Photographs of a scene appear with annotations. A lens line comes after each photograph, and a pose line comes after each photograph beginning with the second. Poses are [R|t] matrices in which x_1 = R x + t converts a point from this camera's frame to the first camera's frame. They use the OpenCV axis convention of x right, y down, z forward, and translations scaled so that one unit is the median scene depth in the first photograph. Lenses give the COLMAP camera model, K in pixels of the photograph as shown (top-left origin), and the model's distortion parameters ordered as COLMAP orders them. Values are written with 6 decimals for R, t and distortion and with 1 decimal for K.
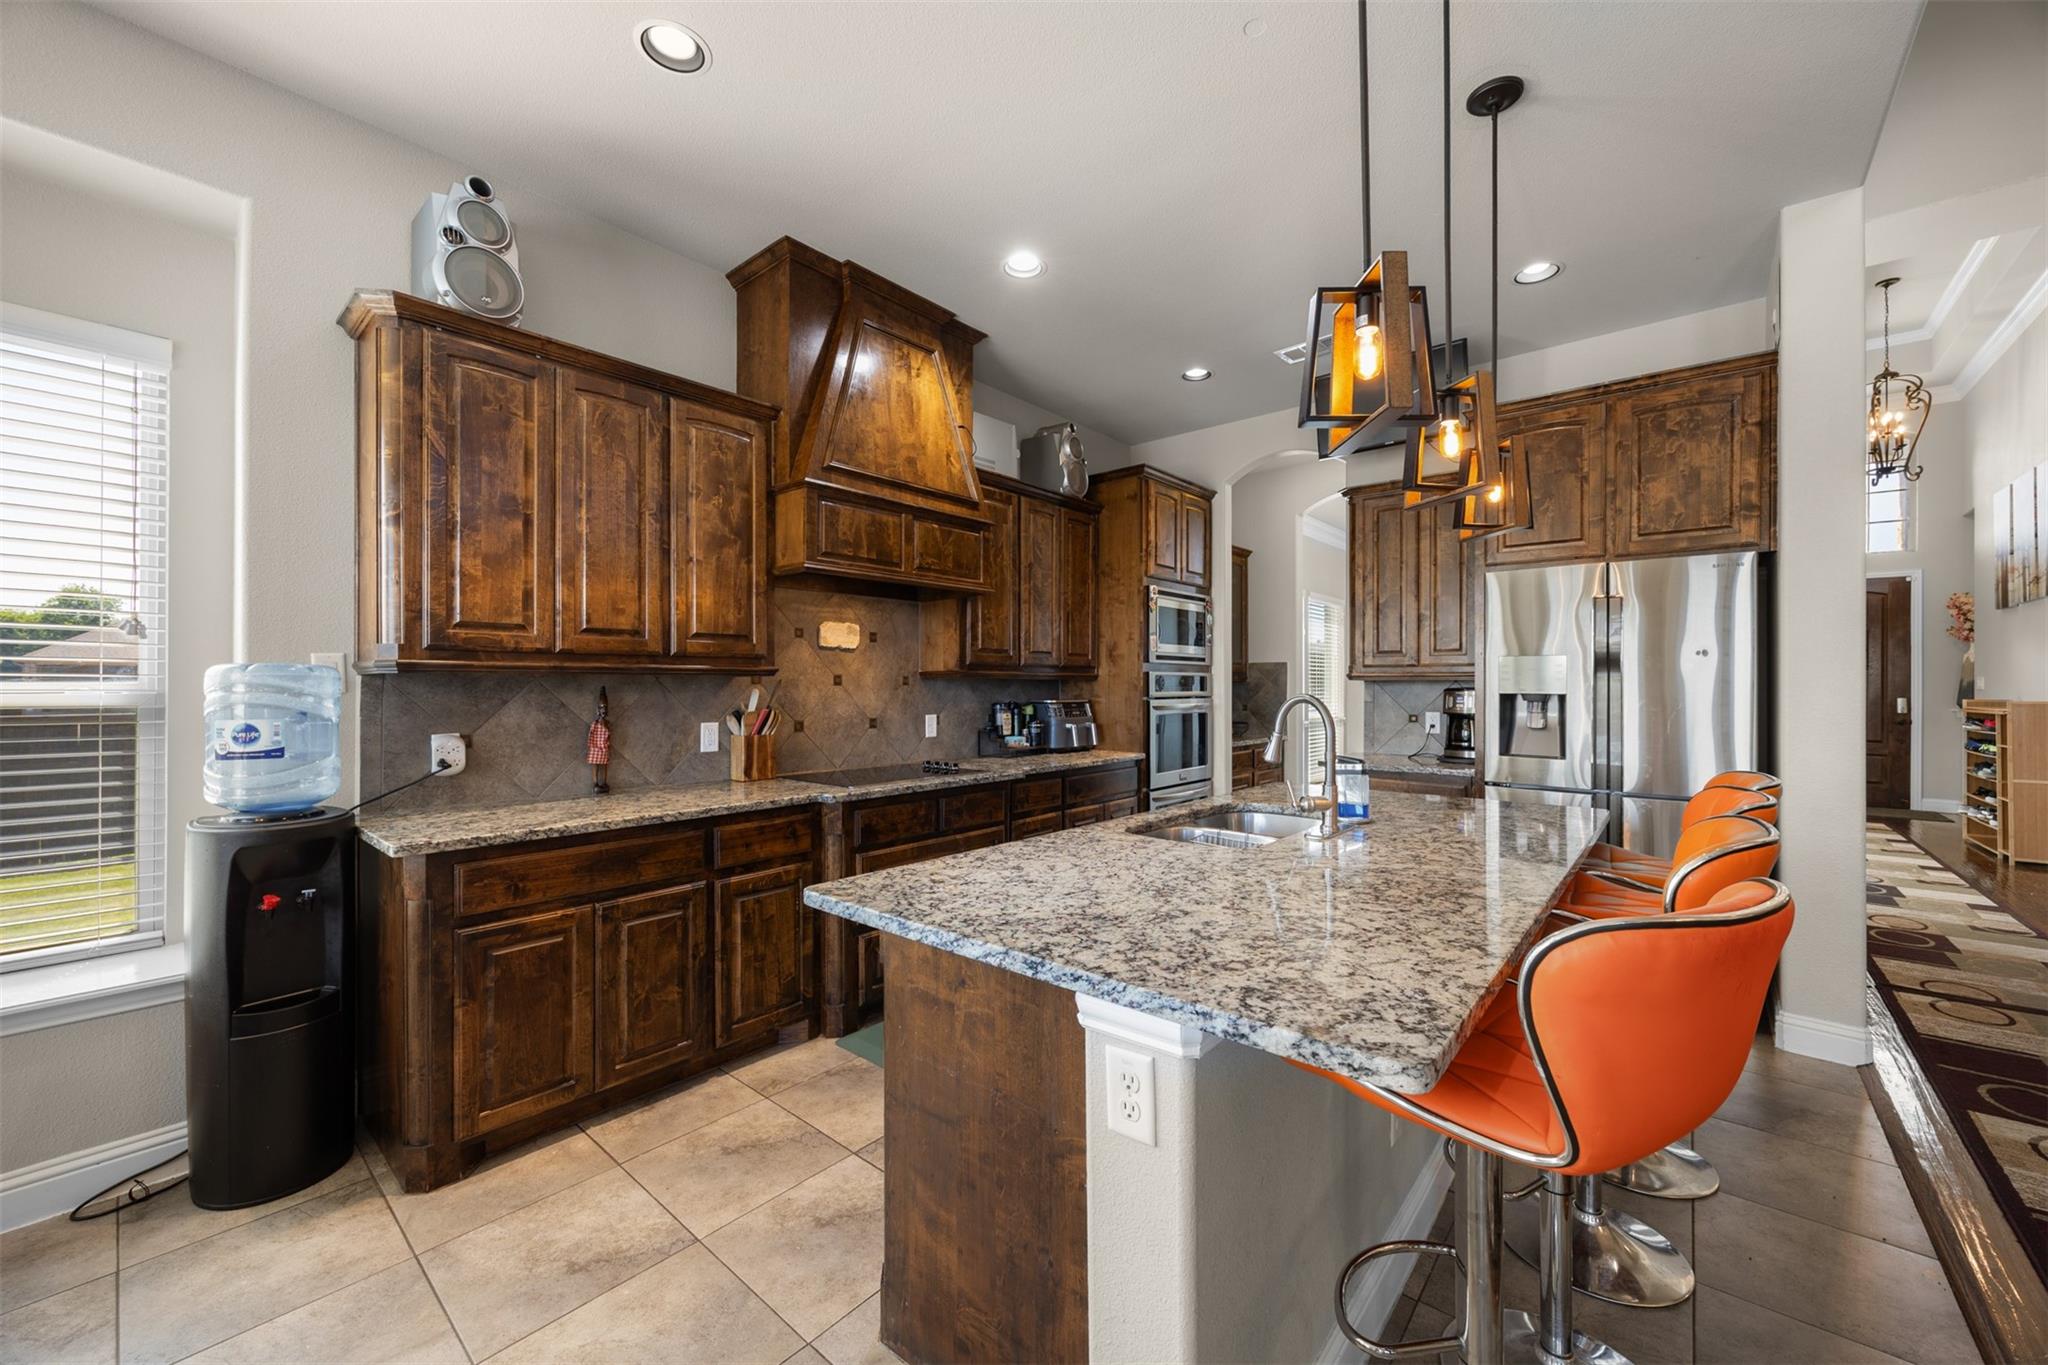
lens RADIAL K [[781.0, 0, 1035.7], [0, 781.0, 683.3], [0, 0, 1]] dist [-0.003216, -0.000501]
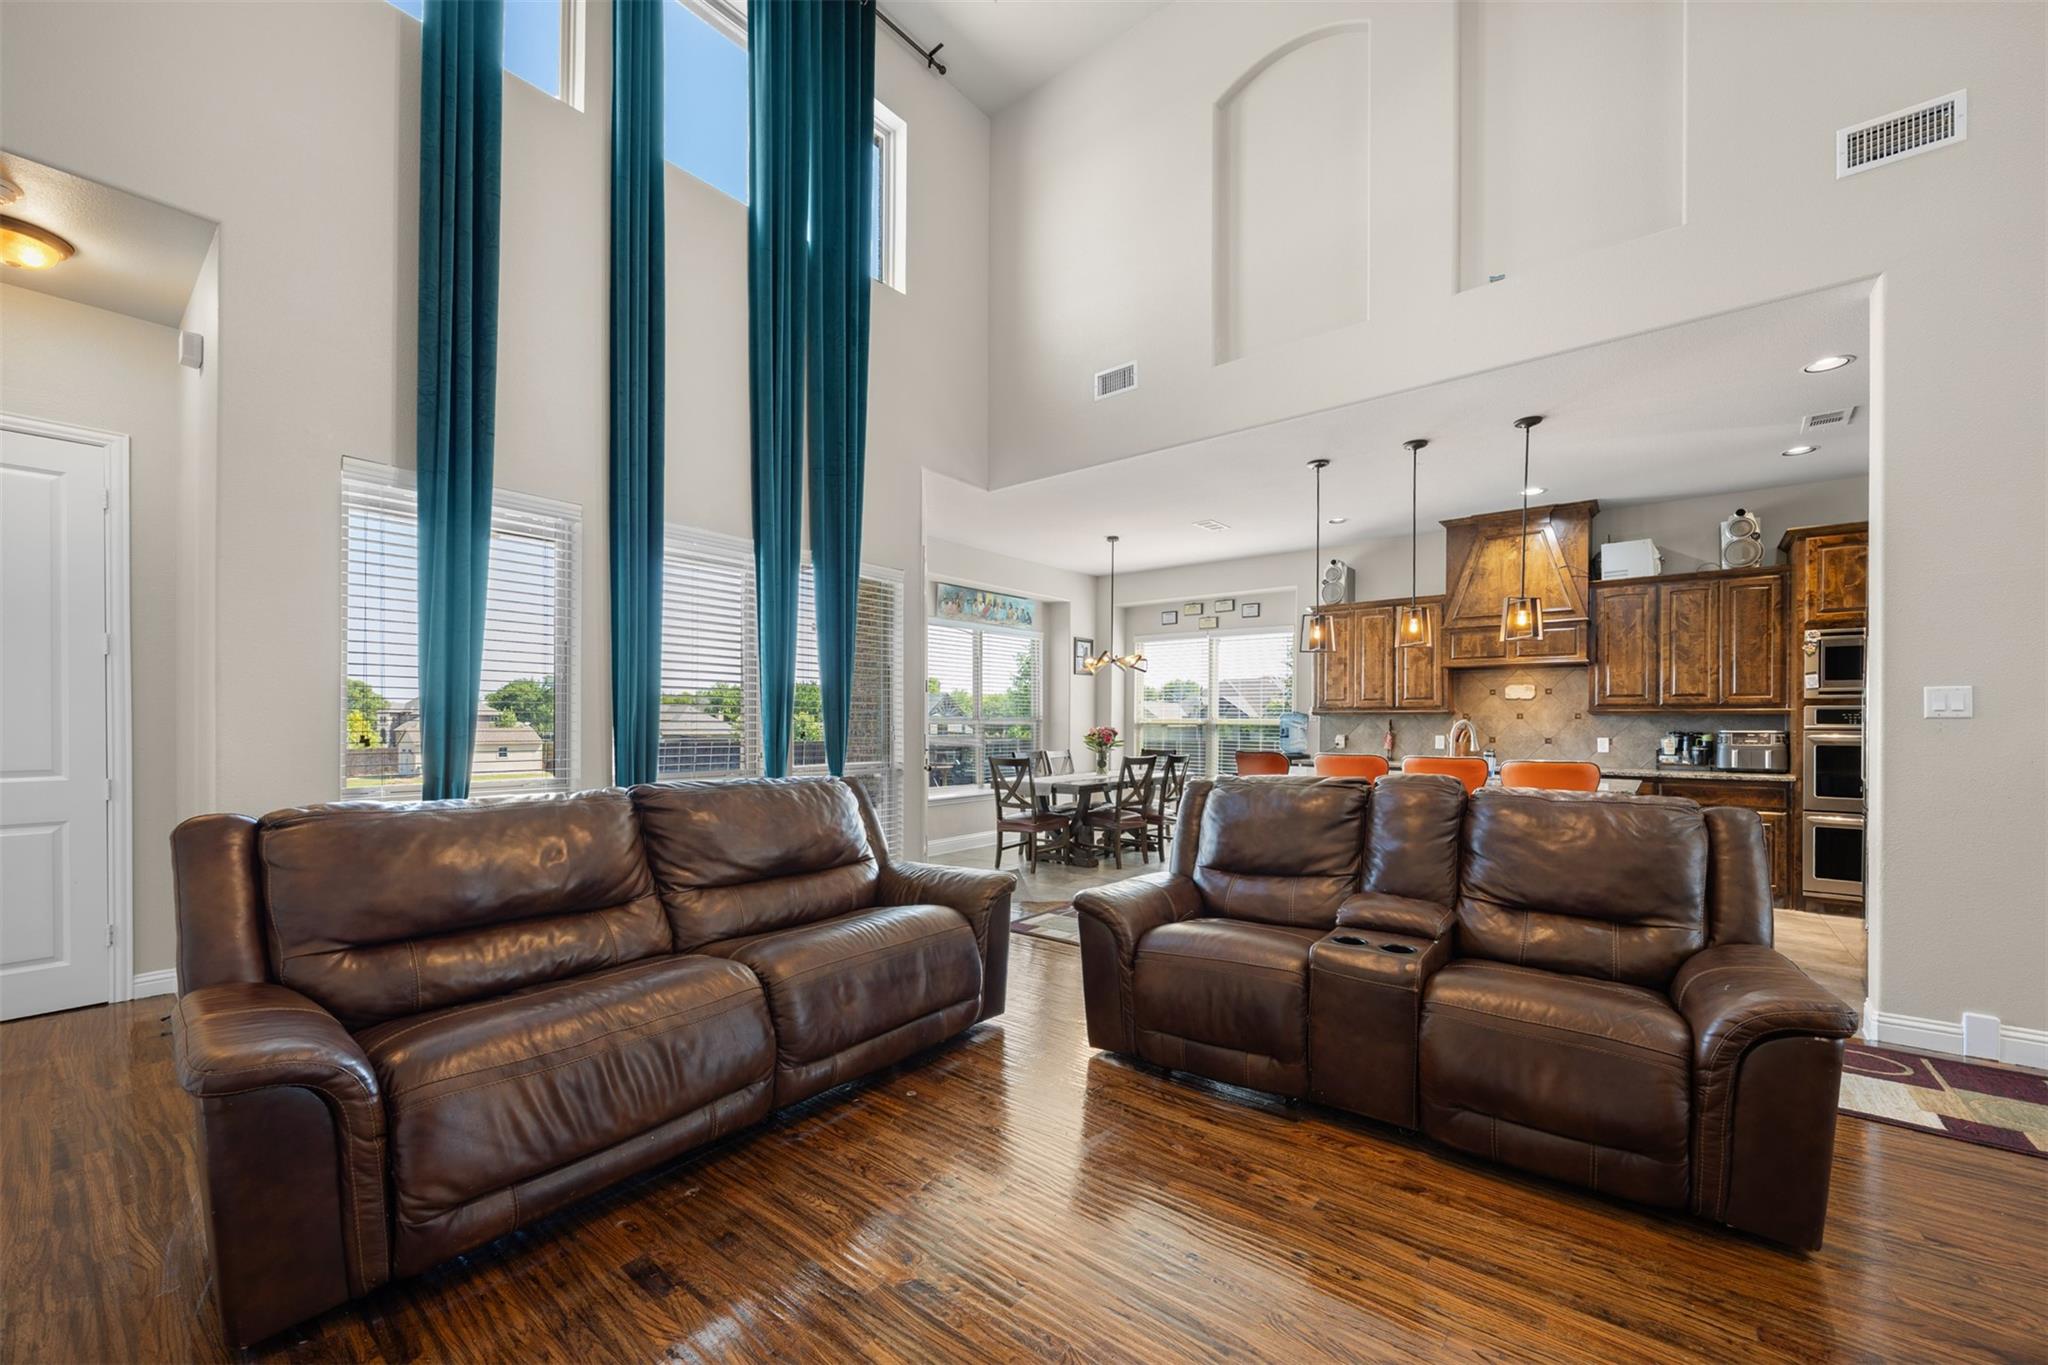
lens RADIAL K [[781.0, 0, 1028.9], [0, 781.0, 720.8], [0, 0, 1]] dist [-0.003216, -0.000501]
pose [[0.018685, -0.002383, -0.999823, 2.340126], [-0.003211, 0.999992, -0.002443, 0.022626], [0.999820, 0.003256, 0.018677, -0.292013]]
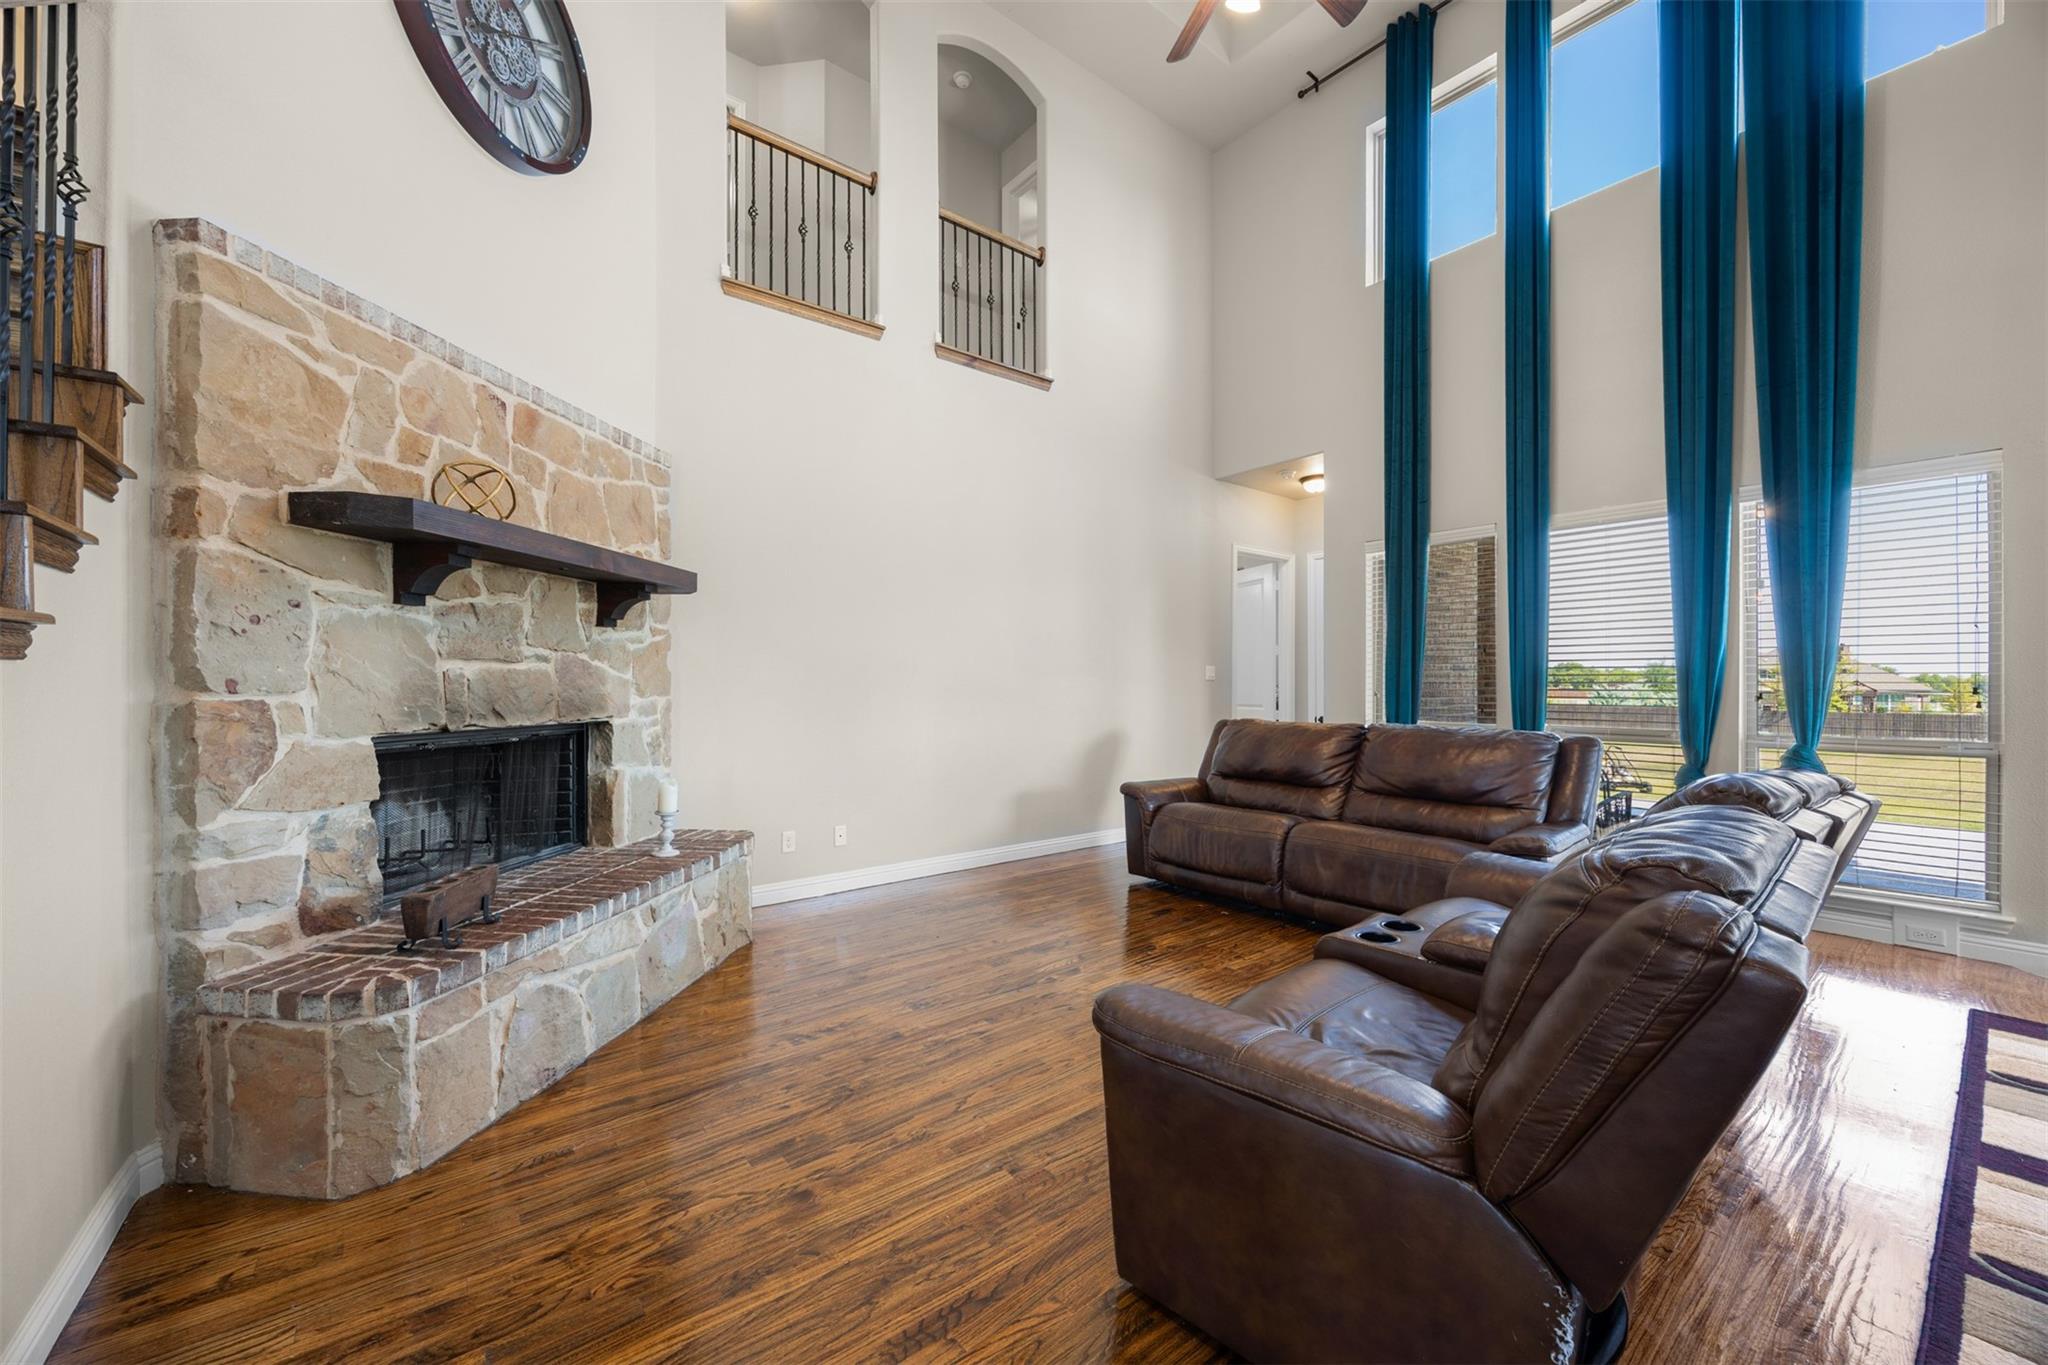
lens RADIAL K [[781.0, 0, 1035.0], [0, 781.0, 682.4], [0, 0, 1]] dist [-0.003216, -0.000501]
pose [[-0.979293, 0.000348, 0.202449, 1.577644], [-0.000203, 0.999996, -0.002701, 0.026113], [-0.202449, -0.002686, -0.979289, 1.086993]]
